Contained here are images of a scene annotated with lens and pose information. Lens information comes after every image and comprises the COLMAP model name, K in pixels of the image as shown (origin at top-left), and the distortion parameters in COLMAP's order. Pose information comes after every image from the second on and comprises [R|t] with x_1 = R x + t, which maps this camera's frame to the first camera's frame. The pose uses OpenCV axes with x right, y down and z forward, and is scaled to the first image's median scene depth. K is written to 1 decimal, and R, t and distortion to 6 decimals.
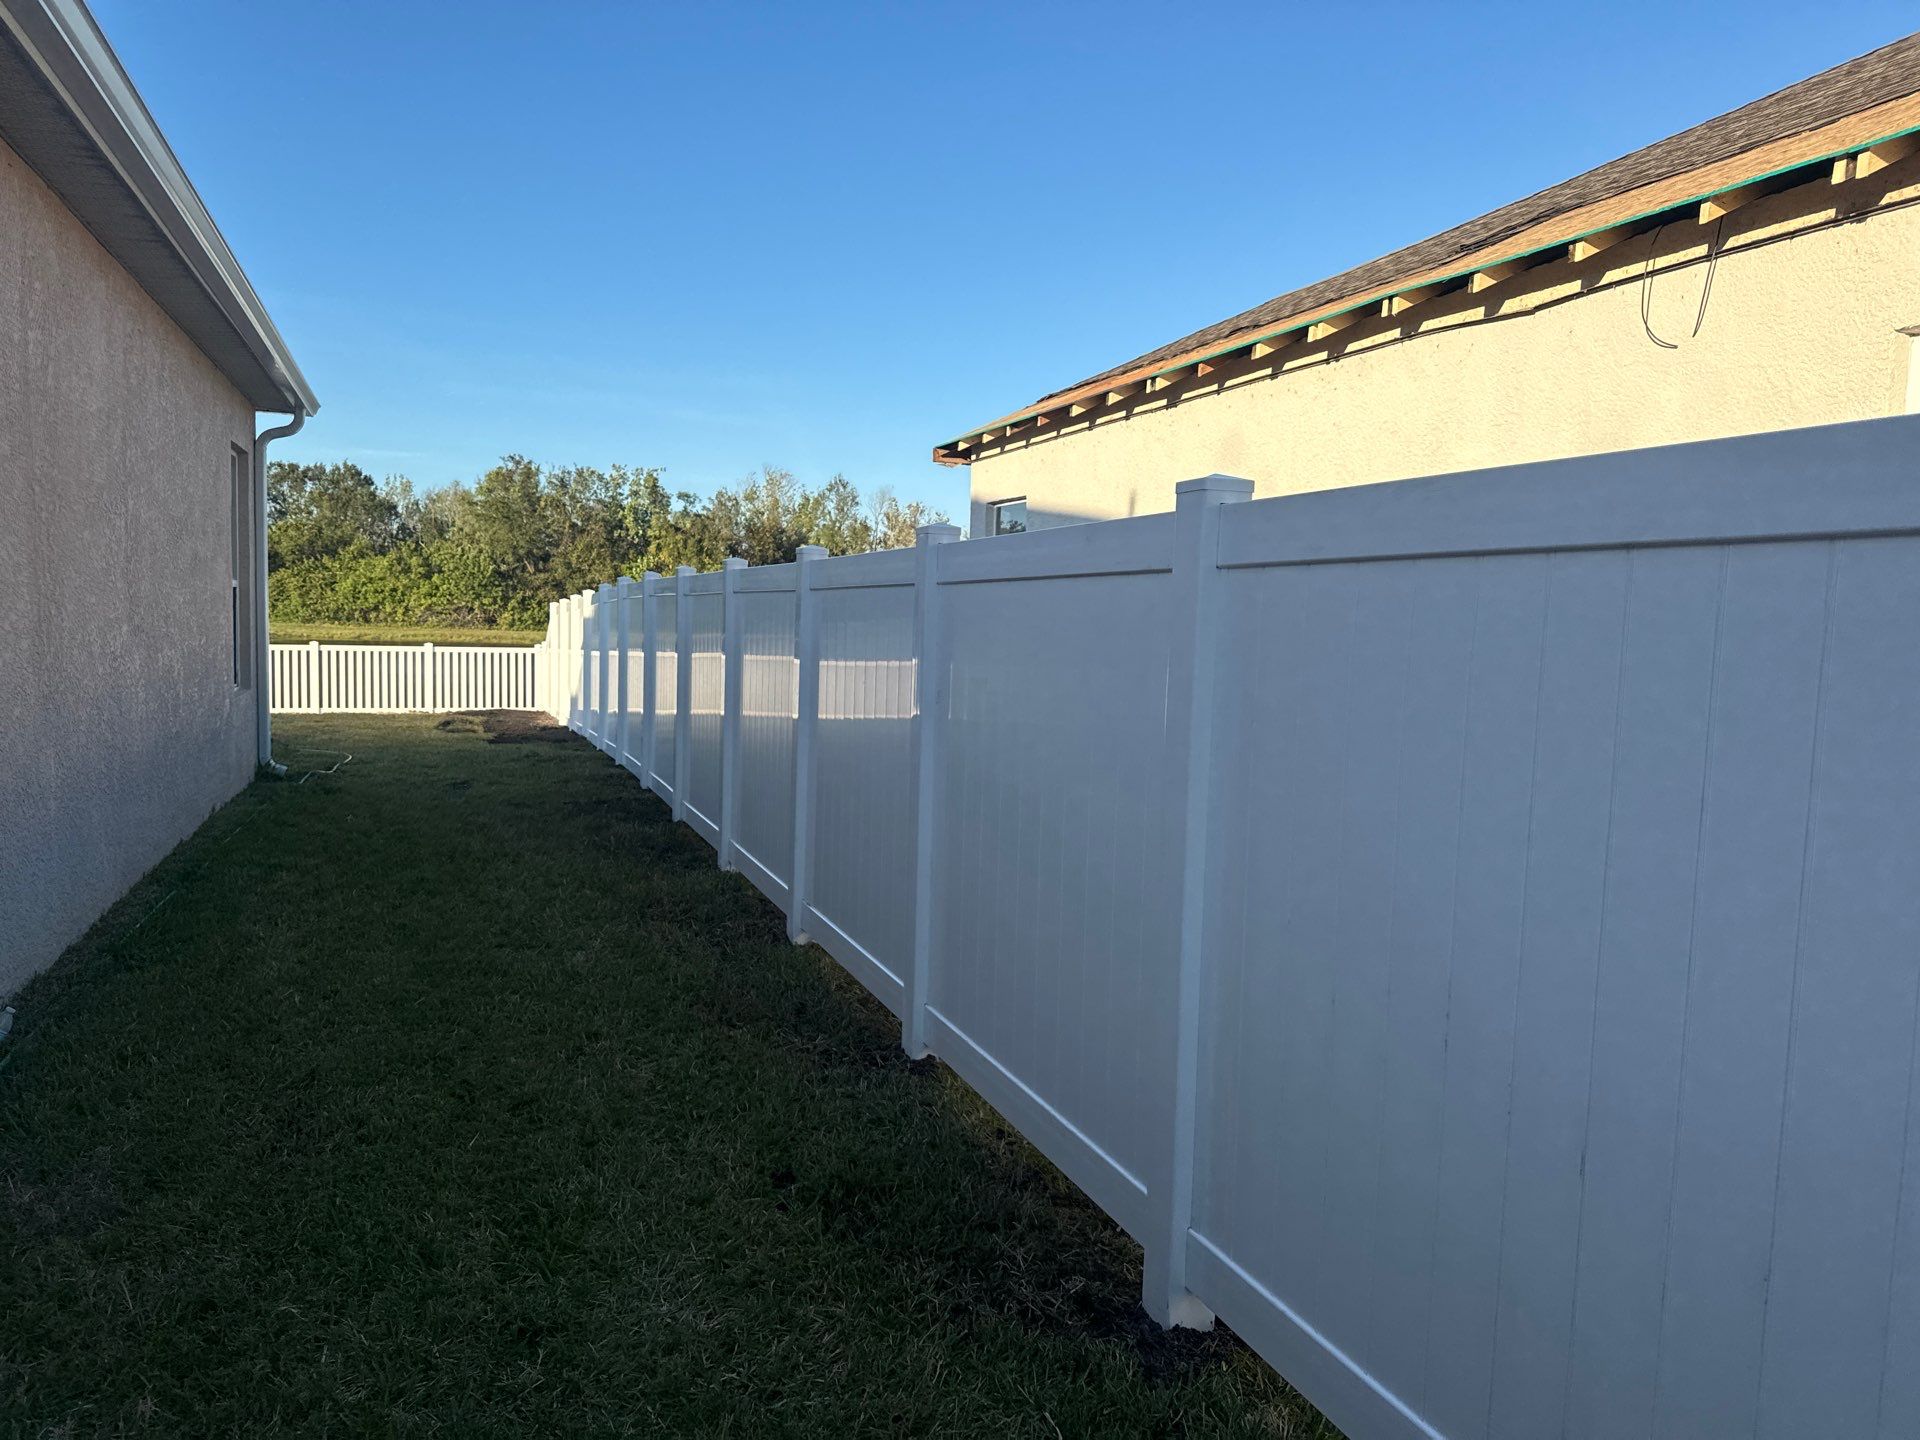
lens RADIAL K [[1335.5, 0, 992.6], [0, 1335.5, 722.0], [0, 0, 1]] dist [0.056926, -0.078090]
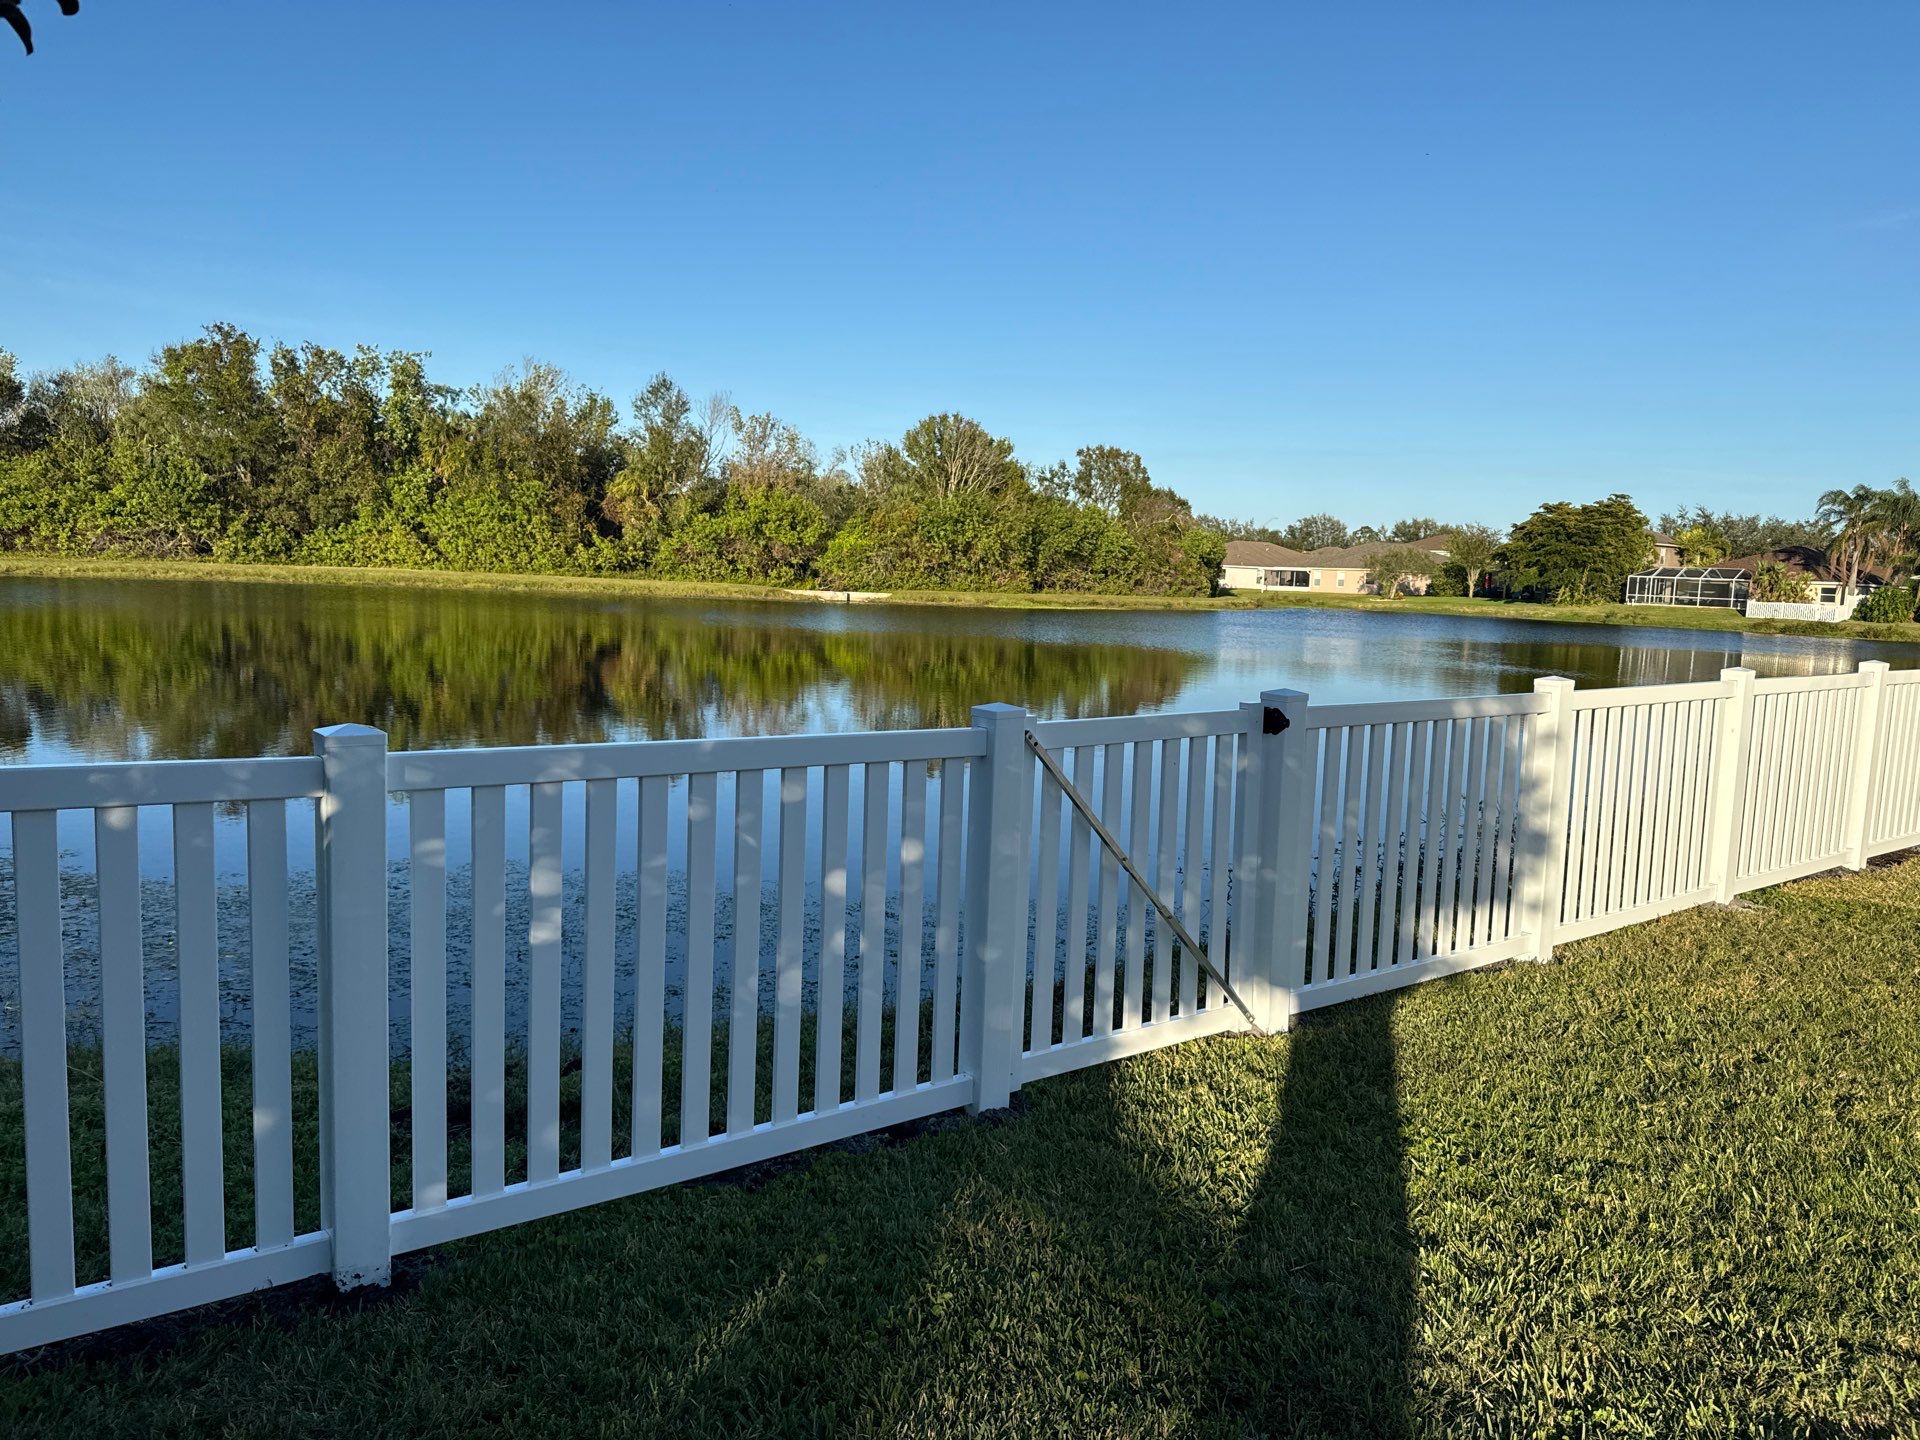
lens RADIAL K [[1335.5, 0, 969.4], [0, 1335.5, 707.4], [0, 0, 1]] dist [0.056926, -0.078090]
pose [[0.948202, -0.026659, 0.316549, -0.205902], [0.014487, 0.999065, 0.040742, -0.013111], [-0.317339, -0.034046, 0.947701, 0.163782]]
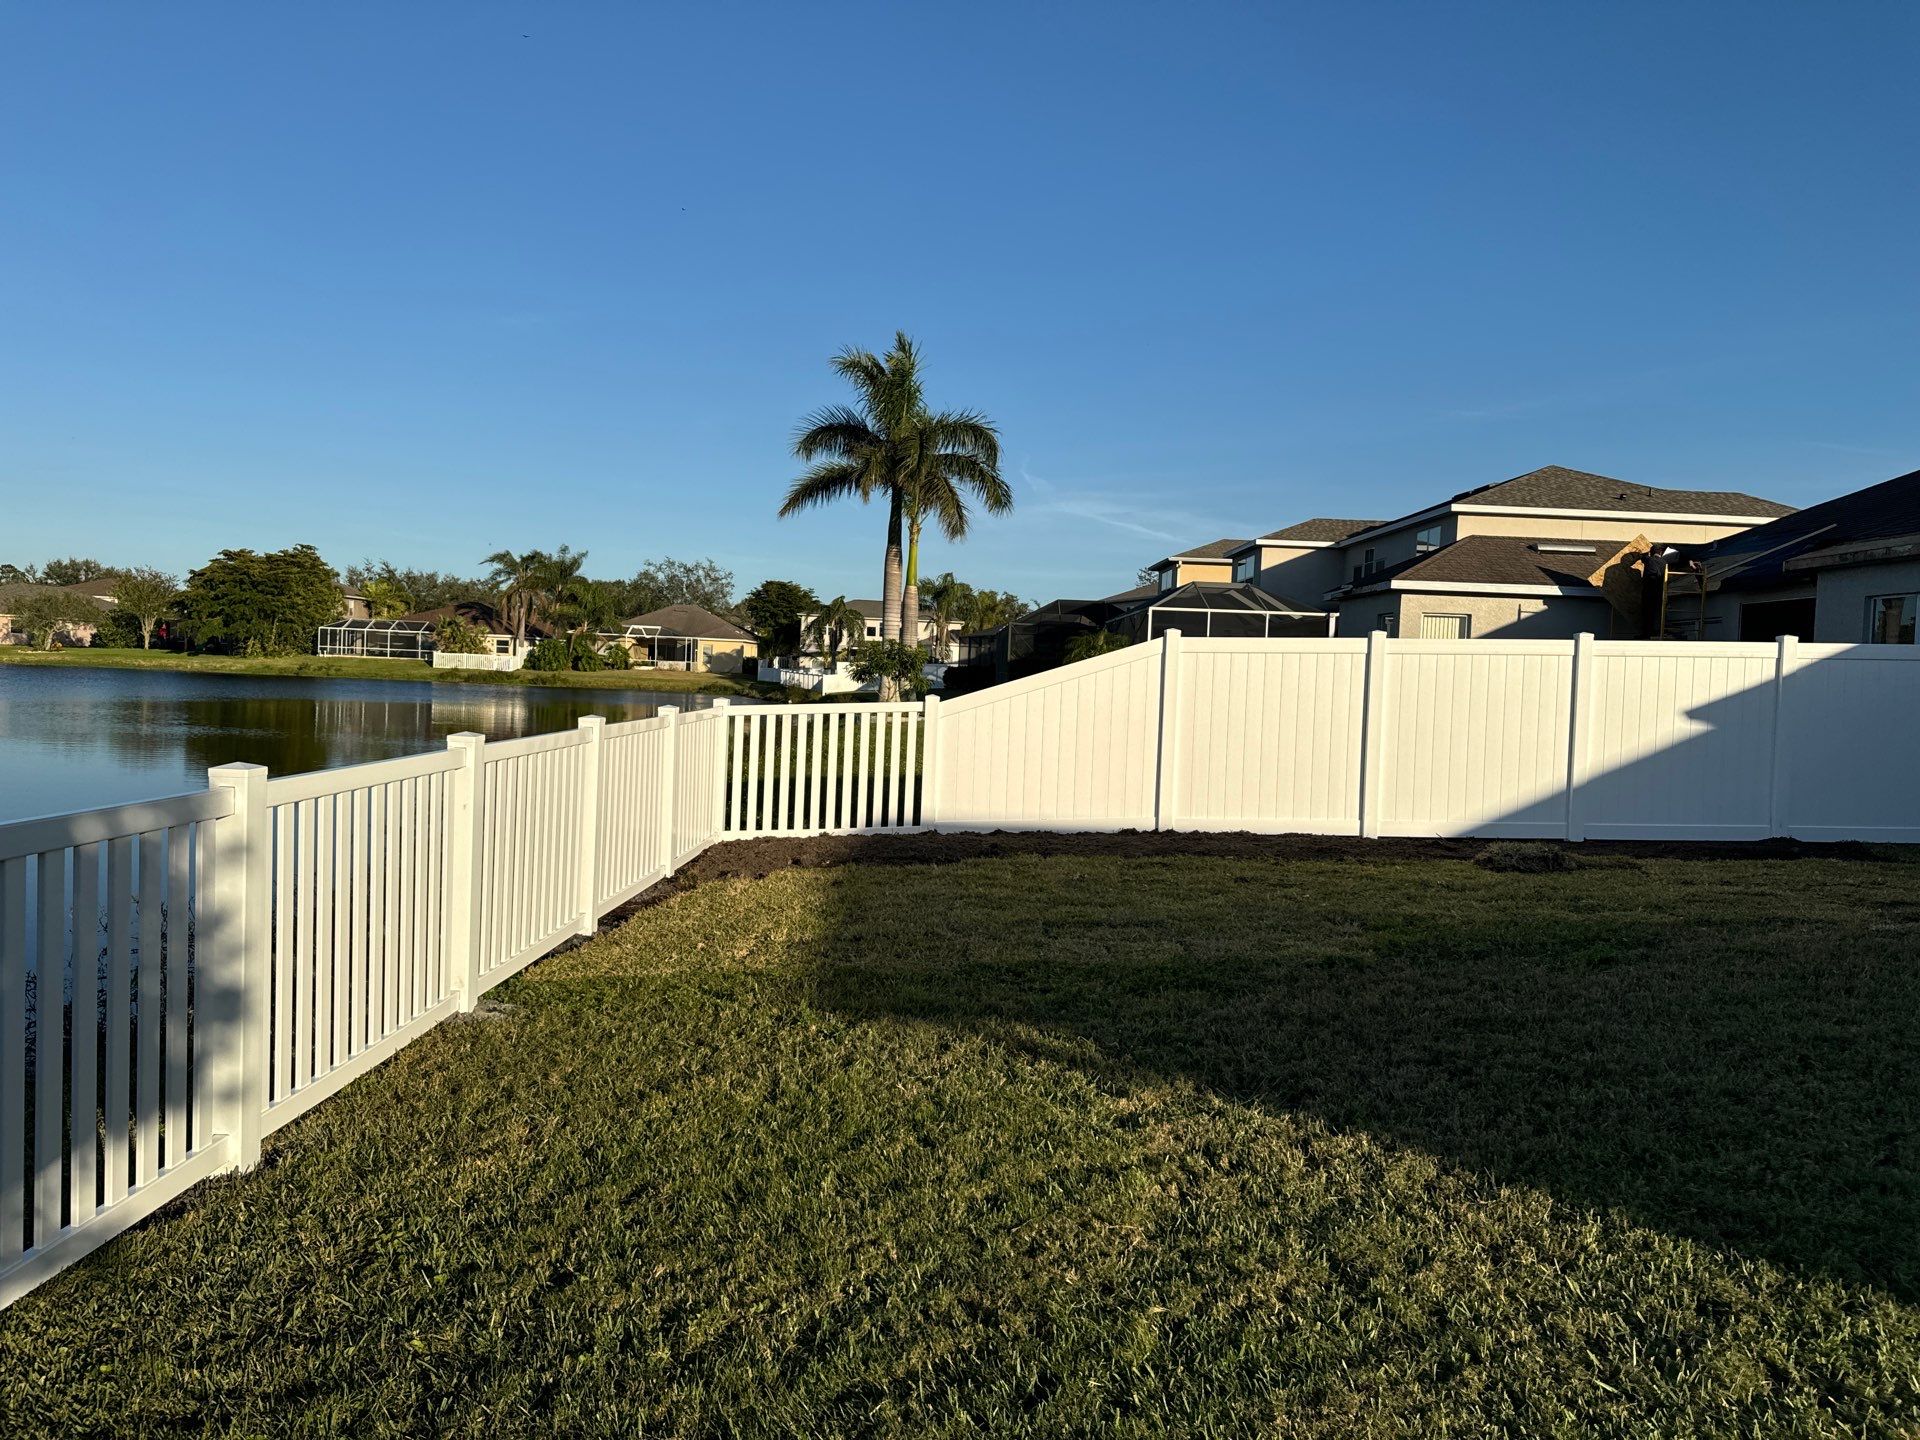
lens RADIAL K [[1335.5, 0, 976.9], [0, 1335.5, 728.1], [0, 0, 1]] dist [0.056926, -0.078090]
pose [[0.334836, -0.055698, 0.940629, -0.195400], [0.040651, 0.998176, 0.044635, -0.013609], [-0.941399, 0.023293, 0.336489, 0.174972]]
